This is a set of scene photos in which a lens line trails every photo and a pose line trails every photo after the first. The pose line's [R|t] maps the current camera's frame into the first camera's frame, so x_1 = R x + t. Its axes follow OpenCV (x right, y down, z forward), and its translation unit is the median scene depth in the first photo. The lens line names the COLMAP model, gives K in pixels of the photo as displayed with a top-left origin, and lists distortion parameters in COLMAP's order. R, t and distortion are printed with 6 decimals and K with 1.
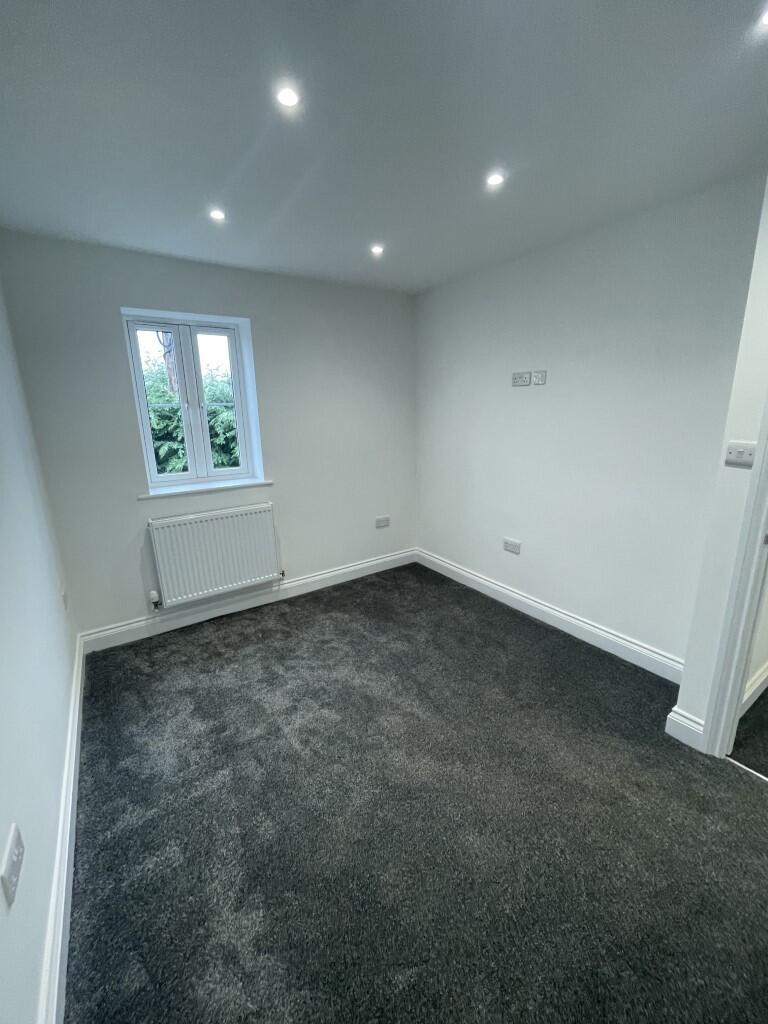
lens RADIAL K [[415.3, 0, 386.2], [0, 415.3, 510.9], [0, 0, 1]] dist [-0.002049, -0.000167]
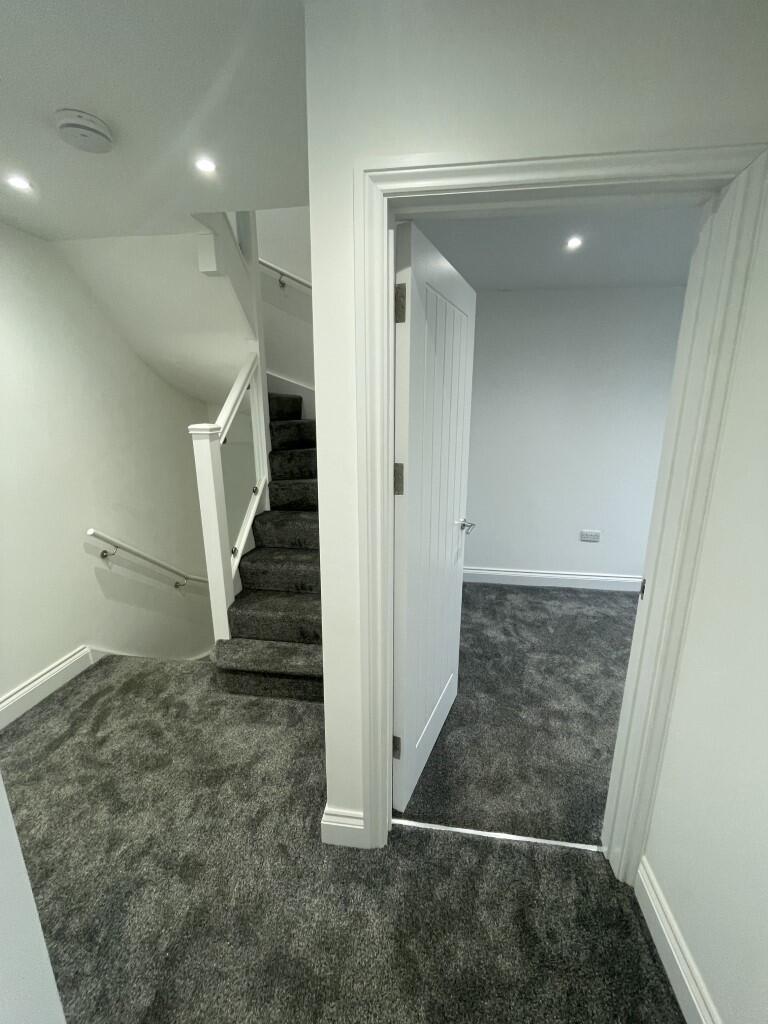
lens RADIAL K [[415.3, 0, 384.7], [0, 415.3, 512.4], [0, 0, 1]] dist [-0.002049, -0.000167]
pose [[-0.657870, 0.194678, -0.727535, 1.009022], [-0.172236, 0.901523, 0.396978, -0.165214], [0.733172, 0.386467, -0.559555, 0.565114]]
